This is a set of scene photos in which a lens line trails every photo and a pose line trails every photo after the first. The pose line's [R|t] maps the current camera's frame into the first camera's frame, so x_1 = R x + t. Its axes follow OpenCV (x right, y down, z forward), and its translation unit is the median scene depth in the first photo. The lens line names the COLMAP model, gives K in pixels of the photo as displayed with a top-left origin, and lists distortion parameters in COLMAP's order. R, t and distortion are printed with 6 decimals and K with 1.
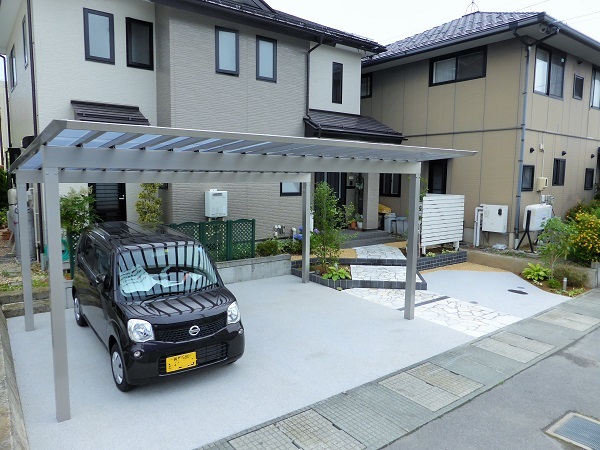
lens RADIAL K [[441.6, 0, 300.0], [0, 441.6, 225.0], [0, 0, 1]] dist [-0.061215, 0.062735]
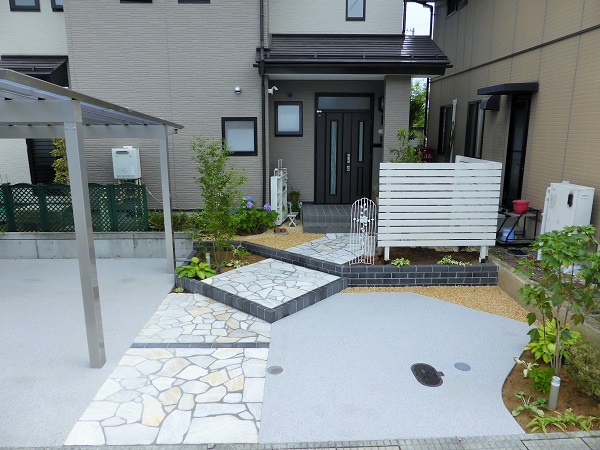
lens RADIAL K [[441.6, 0, 300.0], [0, 441.6, 225.0], [0, 0, 1]] dist [-0.061215, 0.062735]
pose [[0.809370, 0.115172, -0.575895, 0.505971], [-0.057489, 0.991410, 0.117475, -0.042296], [0.584478, -0.061973, 0.809039, 0.433122]]
